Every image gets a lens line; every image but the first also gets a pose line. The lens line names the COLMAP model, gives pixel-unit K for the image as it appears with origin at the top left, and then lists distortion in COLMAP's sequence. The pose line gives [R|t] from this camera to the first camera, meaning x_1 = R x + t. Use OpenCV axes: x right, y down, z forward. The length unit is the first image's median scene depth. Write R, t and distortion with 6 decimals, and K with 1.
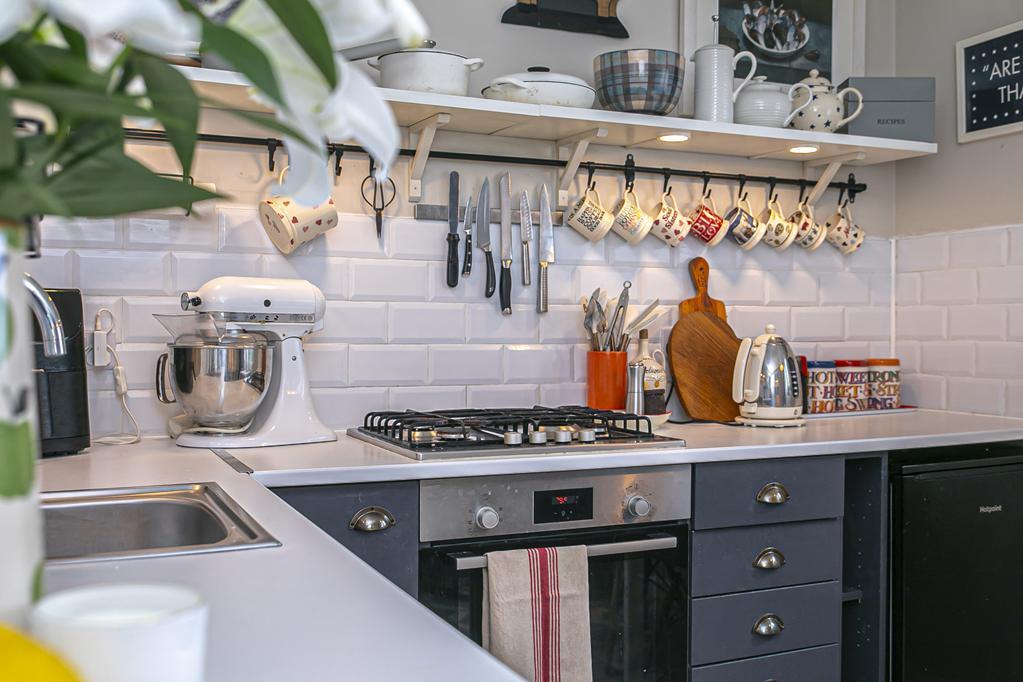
lens RADIAL K [[994.4, 0, 502.3], [0, 994.4, 350.9], [0, 0, 1]] dist [-0.068446, 0.000000]
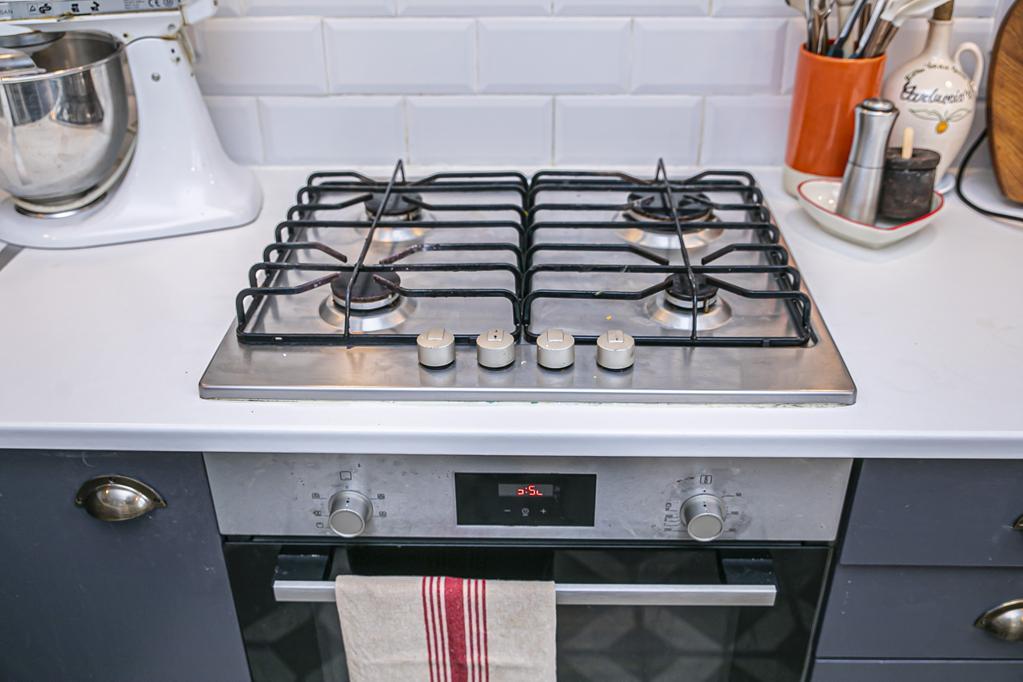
lens RADIAL K [[994.4, 0, 515.2], [0, 994.4, 343.8], [0, 0, 1]] dist [-0.068446, 0.000000]
pose [[0.905987, 0.207464, -0.368980, 0.216033], [0.004173, 0.867244, 0.497866, -0.145896], [0.423285, -0.452600, 0.784846, 0.649484]]
